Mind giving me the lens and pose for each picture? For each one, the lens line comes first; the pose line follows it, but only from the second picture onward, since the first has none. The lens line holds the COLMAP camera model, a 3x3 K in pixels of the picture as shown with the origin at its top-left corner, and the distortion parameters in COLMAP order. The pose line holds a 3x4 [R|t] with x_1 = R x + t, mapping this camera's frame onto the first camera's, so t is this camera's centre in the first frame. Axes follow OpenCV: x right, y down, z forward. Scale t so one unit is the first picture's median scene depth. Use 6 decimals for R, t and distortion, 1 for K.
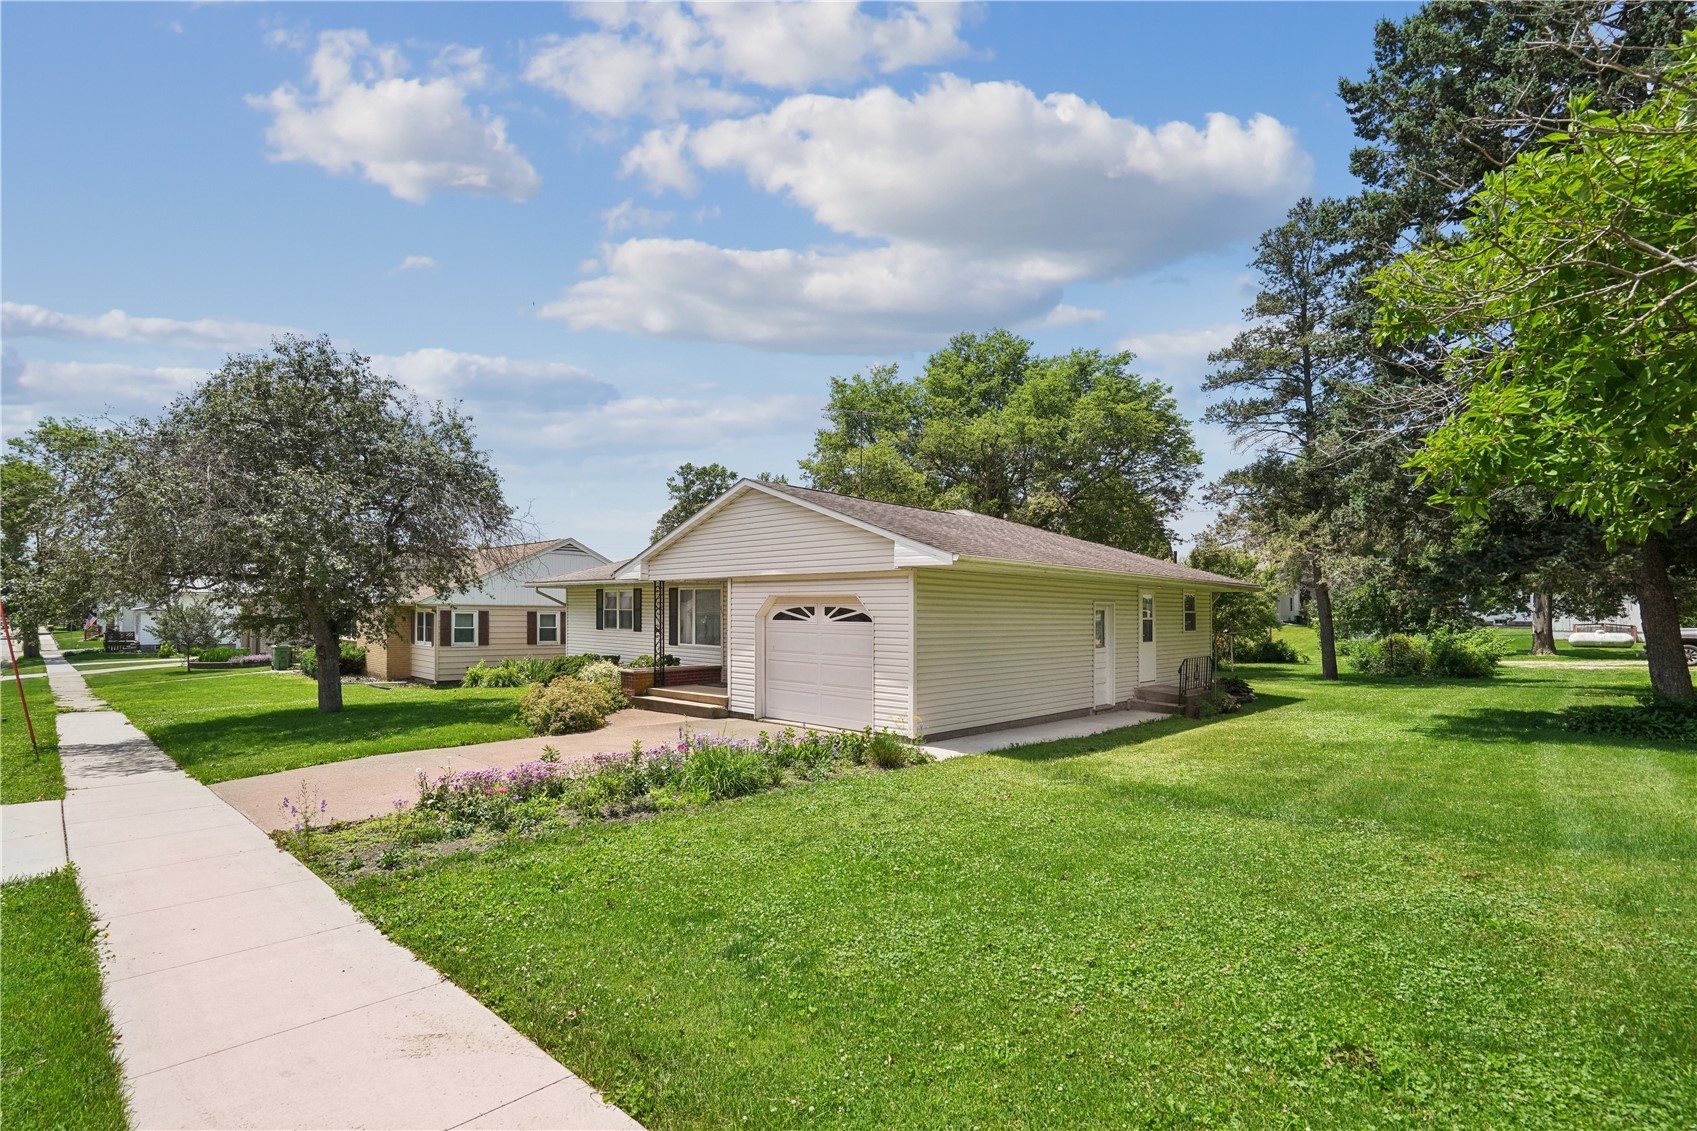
lens RADIAL K [[780.7, 0, 852.5], [0, 780.7, 539.2], [0, 0, 1]] dist [-0.002103, -0.000142]
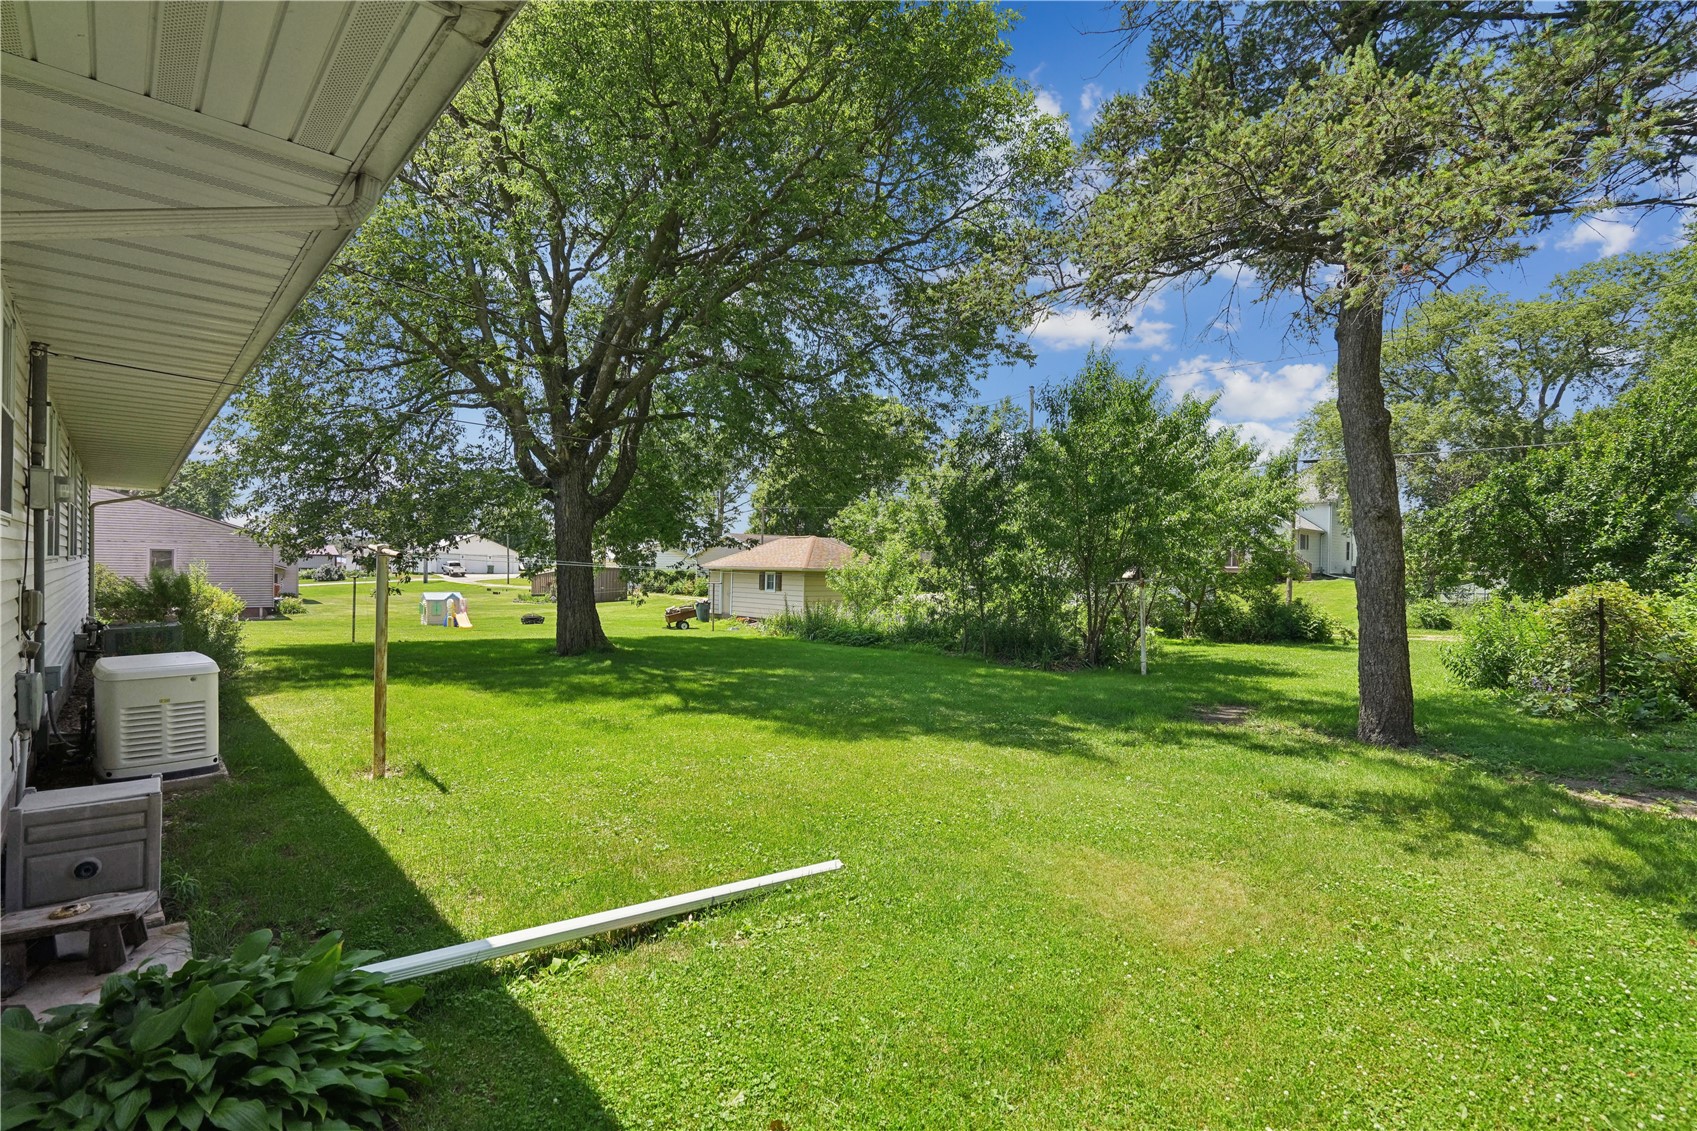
lens RADIAL K [[780.7, 0, 852.5], [0, 780.7, 539.2], [0, 0, 1]] dist [-0.002103, -0.000142]
pose [[0.997746, 0.005404, -0.066881, 0.268246], [-0.001202, 0.998031, 0.062703, 0.053074], [0.067088, -0.062482, 0.995789, 0.435700]]
